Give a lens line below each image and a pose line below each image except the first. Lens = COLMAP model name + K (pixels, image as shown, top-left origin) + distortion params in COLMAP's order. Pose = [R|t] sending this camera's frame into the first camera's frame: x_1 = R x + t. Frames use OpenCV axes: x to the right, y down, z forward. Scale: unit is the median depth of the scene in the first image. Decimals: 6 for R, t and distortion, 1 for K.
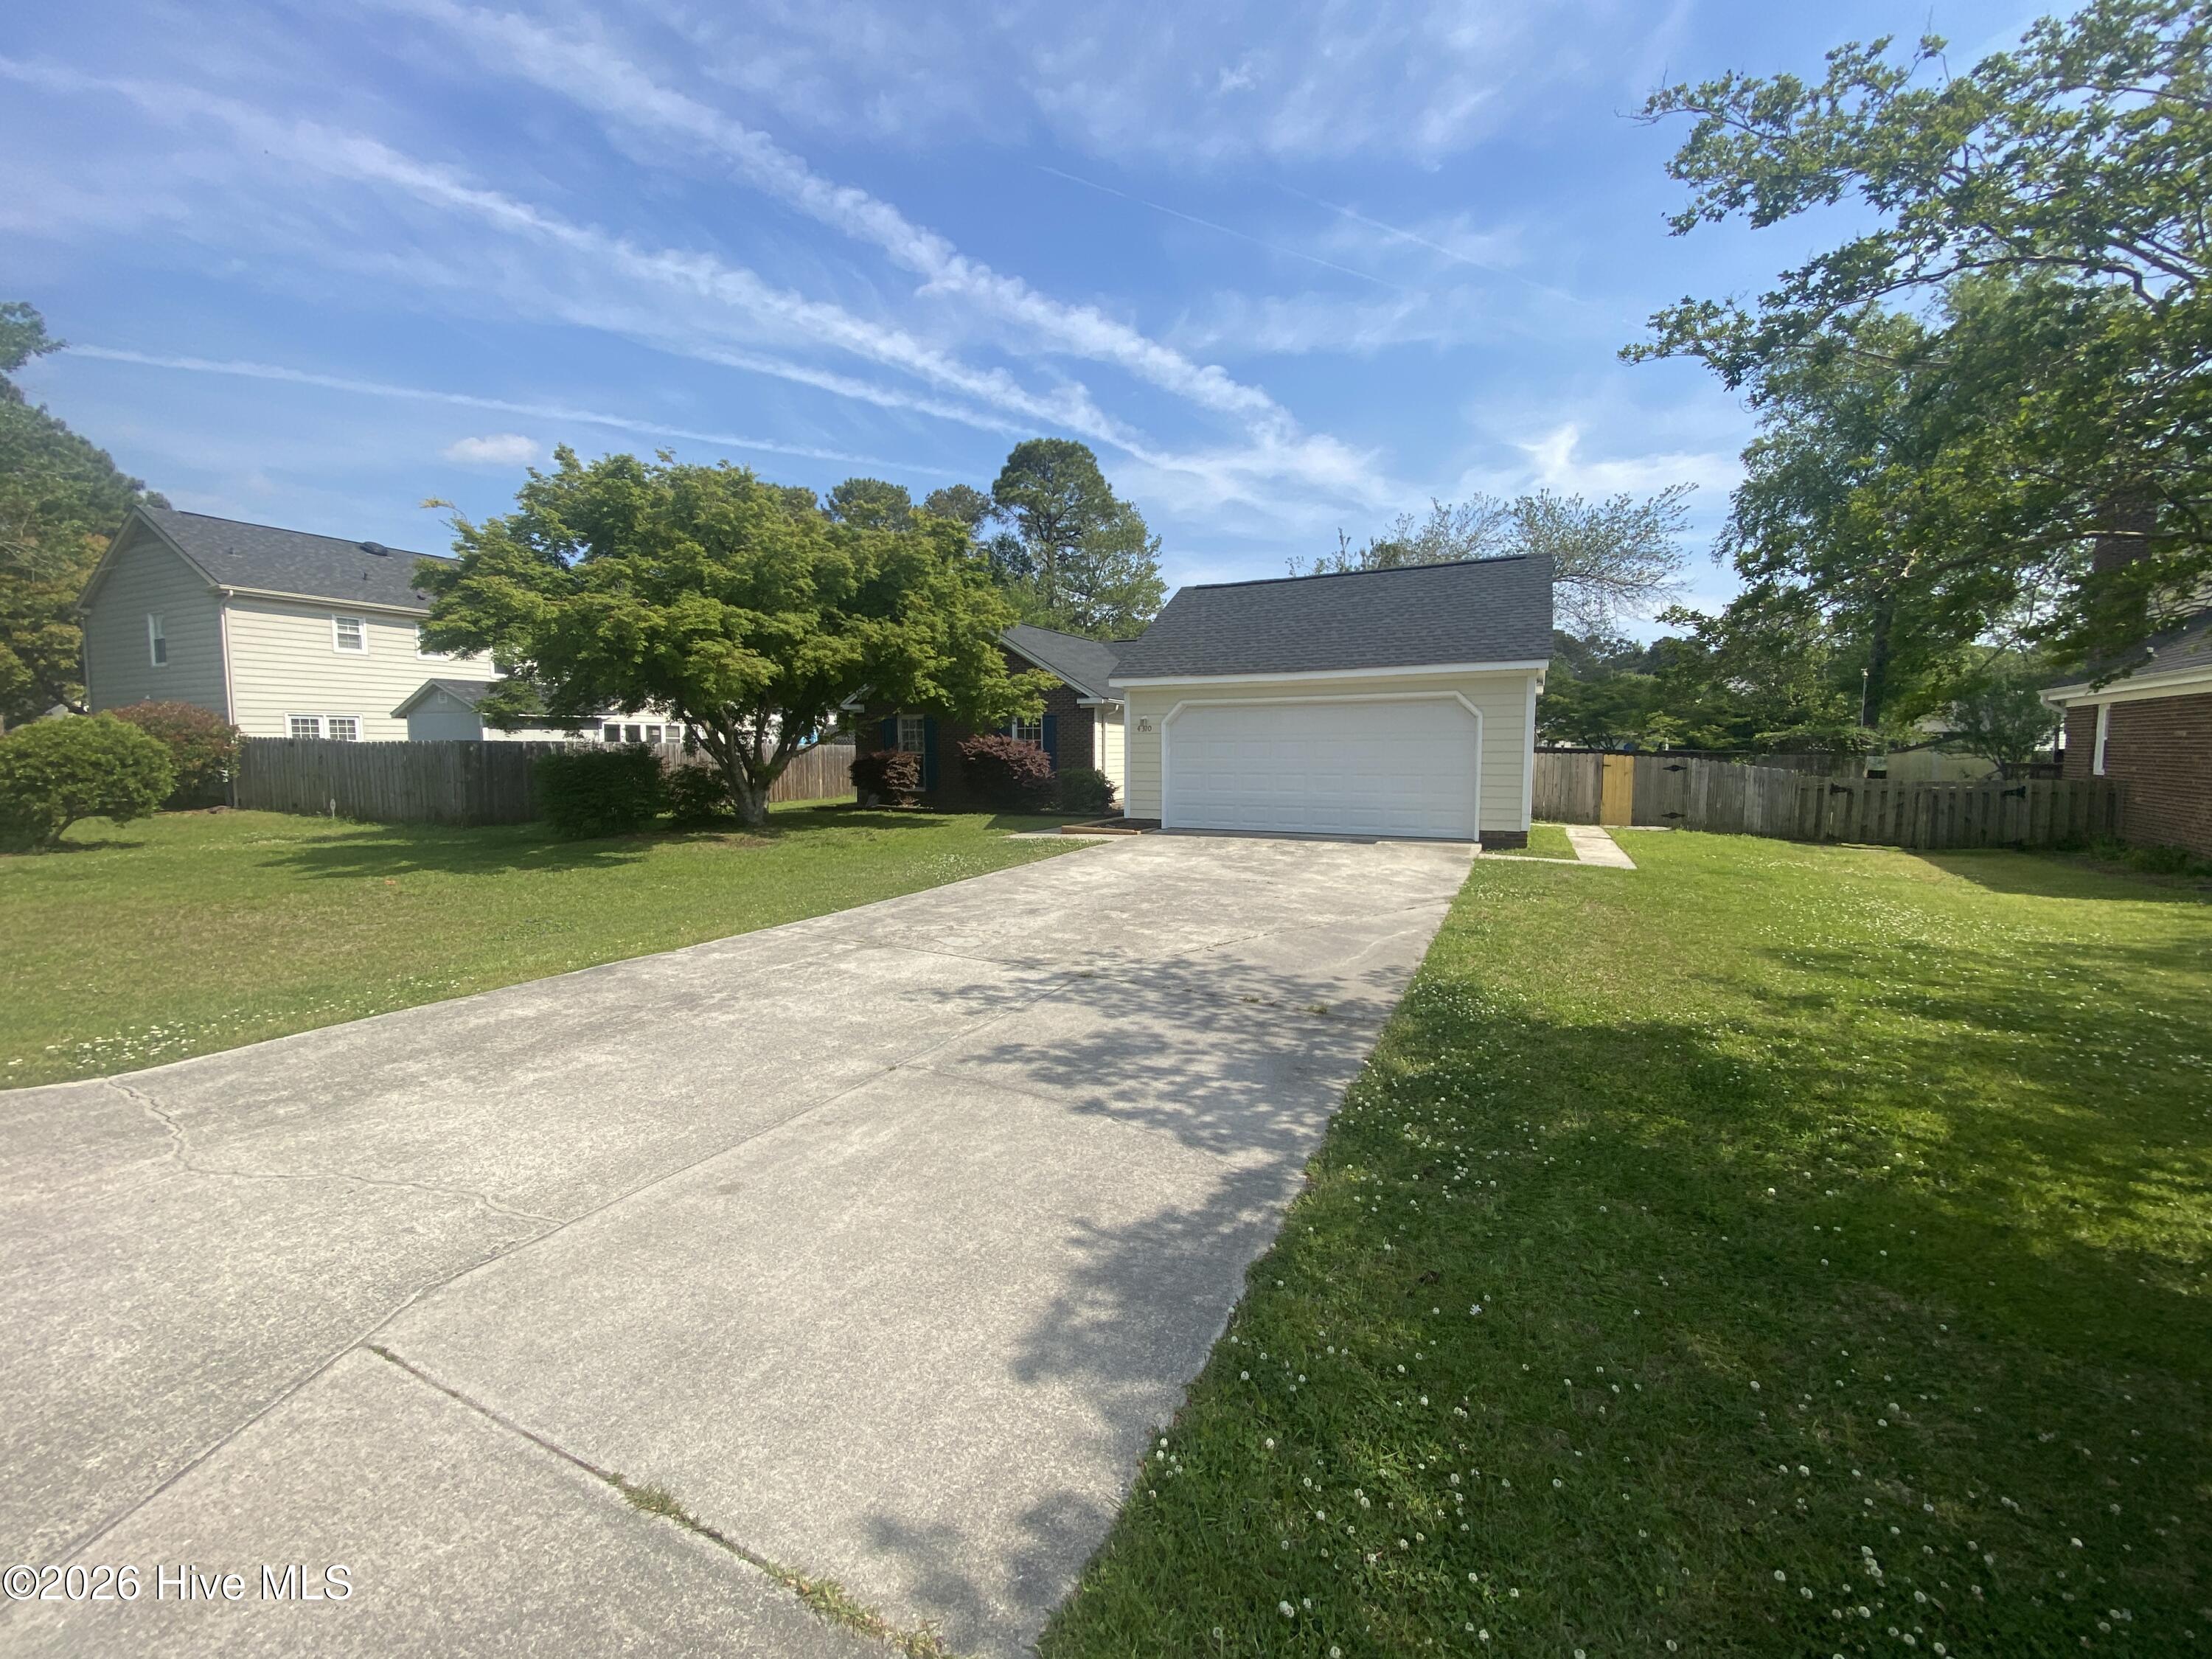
lens RADIAL K [[904.7, 0, 1106.8], [0, 904.7, 824.8], [0, 0, 1]] dist [0.012191, -0.017714]
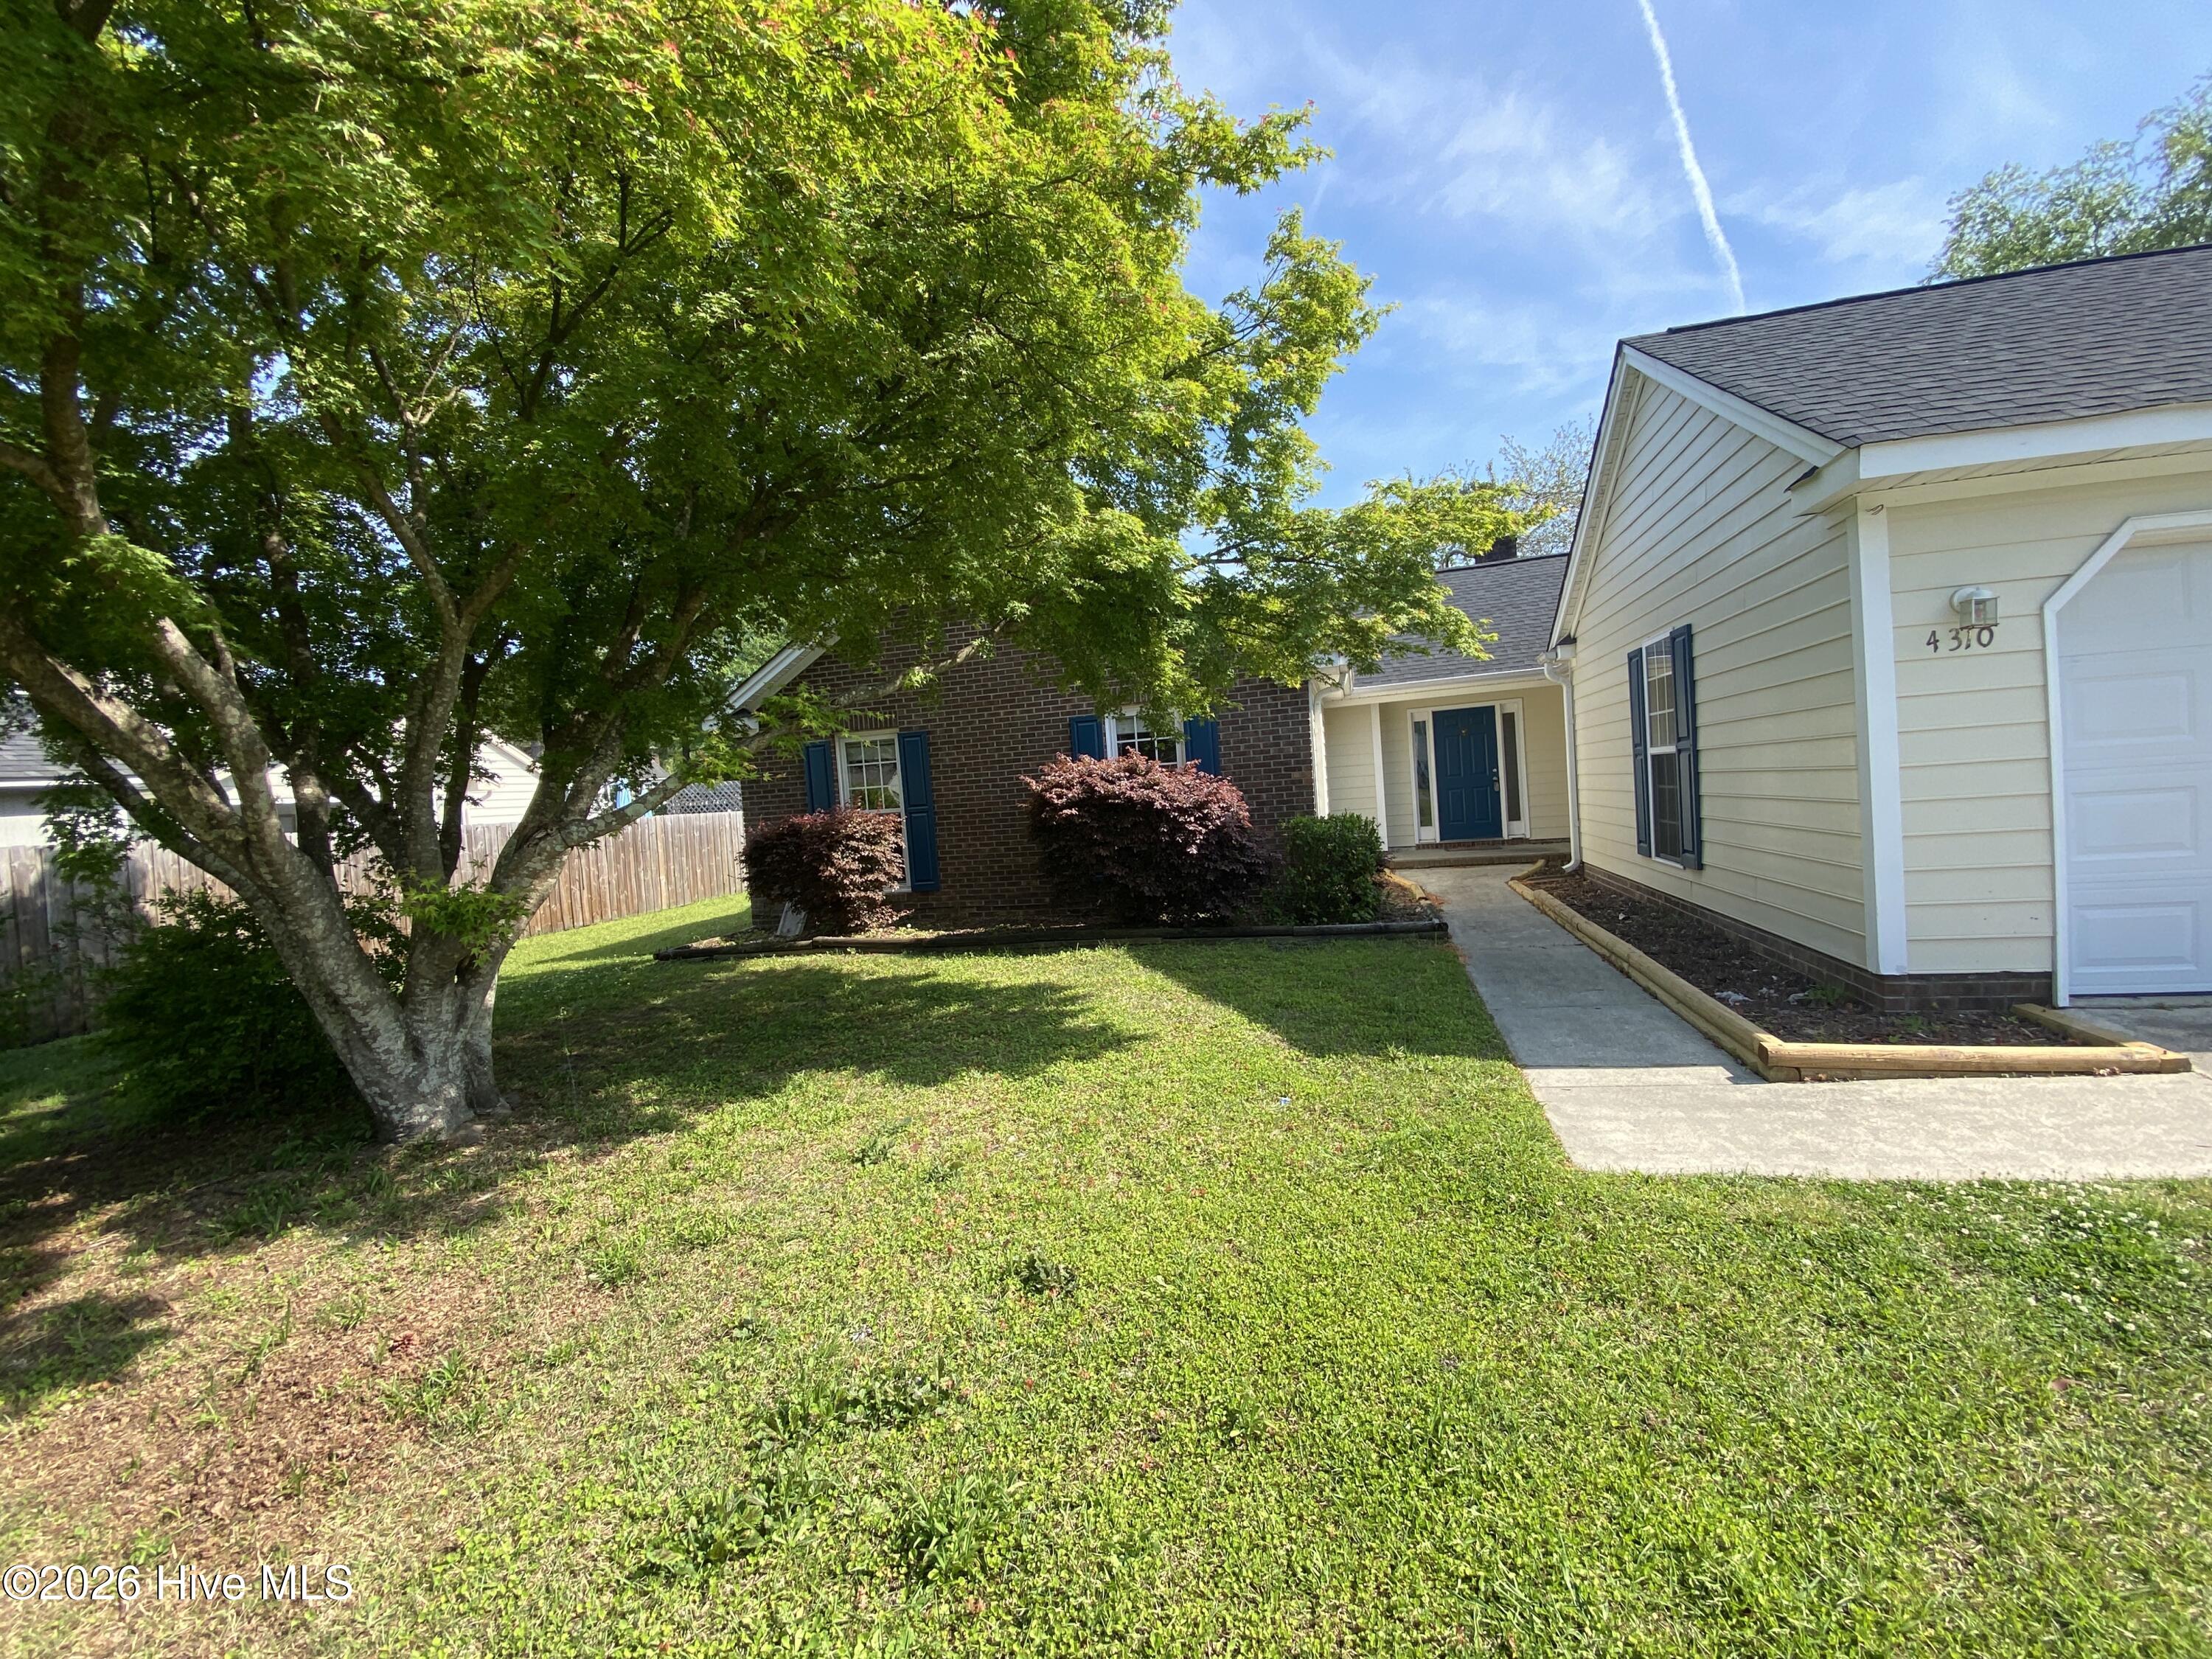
lens RADIAL K [[904.7, 0, 1103.4], [0, 904.7, 833.5], [0, 0, 1]] dist [0.012191, -0.017714]
pose [[0.983429, -0.066936, 0.168484, -0.187047], [0.074887, 0.996337, -0.041284, -0.043335], [-0.165103, 0.053217, 0.984839, 0.551772]]
